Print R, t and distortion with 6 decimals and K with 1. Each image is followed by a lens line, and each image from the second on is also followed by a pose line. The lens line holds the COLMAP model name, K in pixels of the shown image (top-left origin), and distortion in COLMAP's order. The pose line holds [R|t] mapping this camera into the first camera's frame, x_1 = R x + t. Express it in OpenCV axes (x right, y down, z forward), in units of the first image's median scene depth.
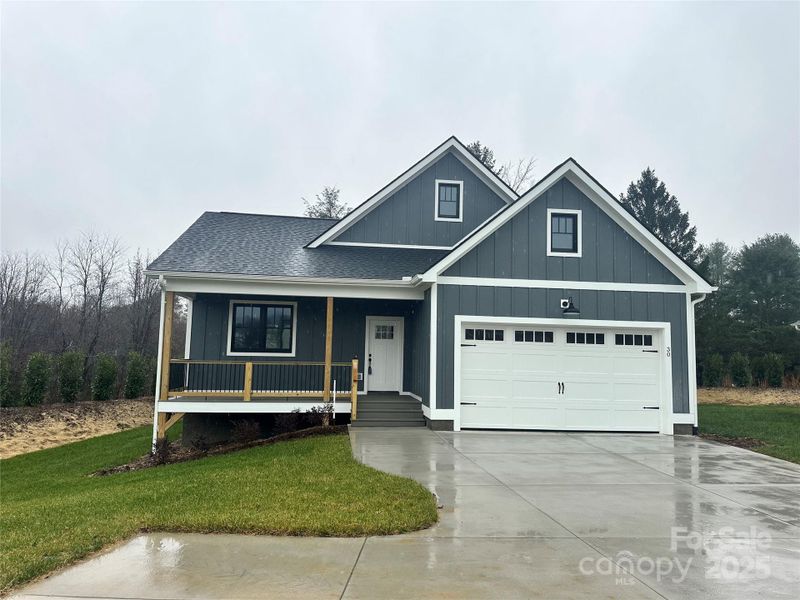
lens RADIAL K [[498.0, 0, 403.8], [0, 498.0, 304.9], [0, 0, 1]] dist [0.132975, -0.144998]
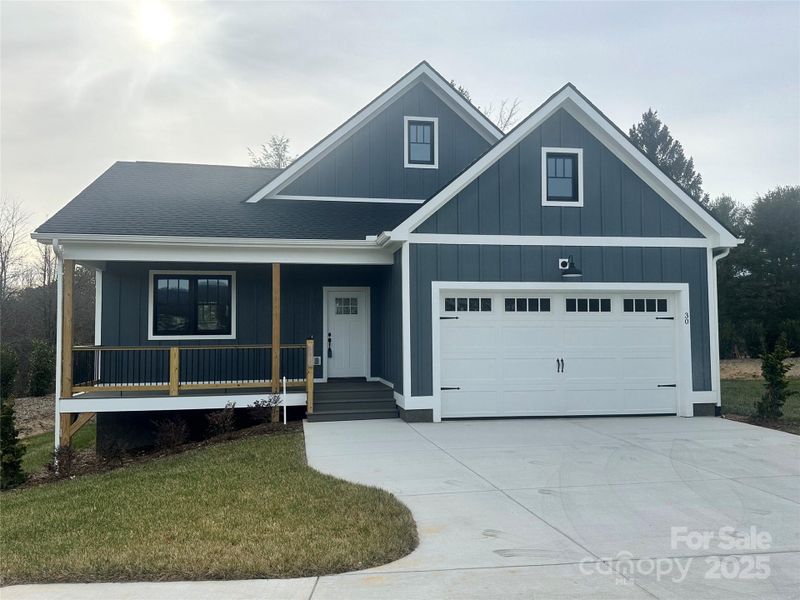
lens RADIAL K [[498.0, 0, 403.8], [0, 498.0, 304.9], [0, 0, 1]] dist [0.132975, -0.144998]
pose [[0.998128, -0.025376, 0.055645, 0.010602], [0.023713, 0.999258, 0.030346, 0.032639], [-0.056374, -0.028970, 0.997989, 0.187791]]
